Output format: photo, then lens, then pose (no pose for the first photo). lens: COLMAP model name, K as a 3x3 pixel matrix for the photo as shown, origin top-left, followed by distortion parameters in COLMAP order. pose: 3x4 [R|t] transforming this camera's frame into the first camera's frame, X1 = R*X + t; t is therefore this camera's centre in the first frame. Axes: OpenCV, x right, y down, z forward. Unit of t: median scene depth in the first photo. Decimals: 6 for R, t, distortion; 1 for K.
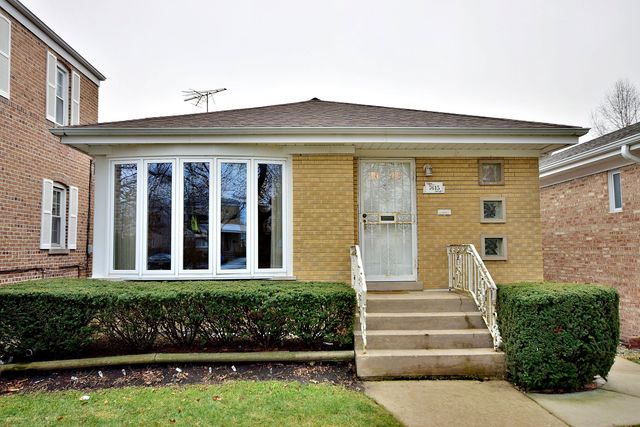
lens RADIAL K [[514.2, 0, 320.0], [0, 514.2, 213.5], [0, 0, 1]] dist [0.010465, 0.007253]
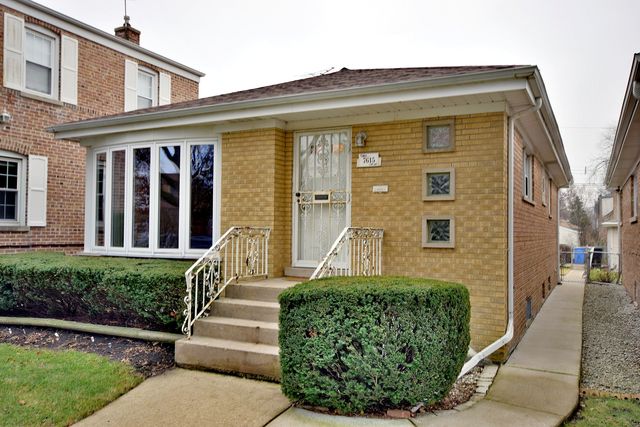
lens RADIAL K [[529.8, 0, 319.8], [0, 529.8, 216.2], [0, 0, 1]] dist [0.009483, -0.001964]
pose [[0.873206, 0.000207, -0.487352, 0.574865], [0.017826, 0.999317, 0.032365, 0.012234], [0.487026, -0.036949, 0.872606, 0.200974]]
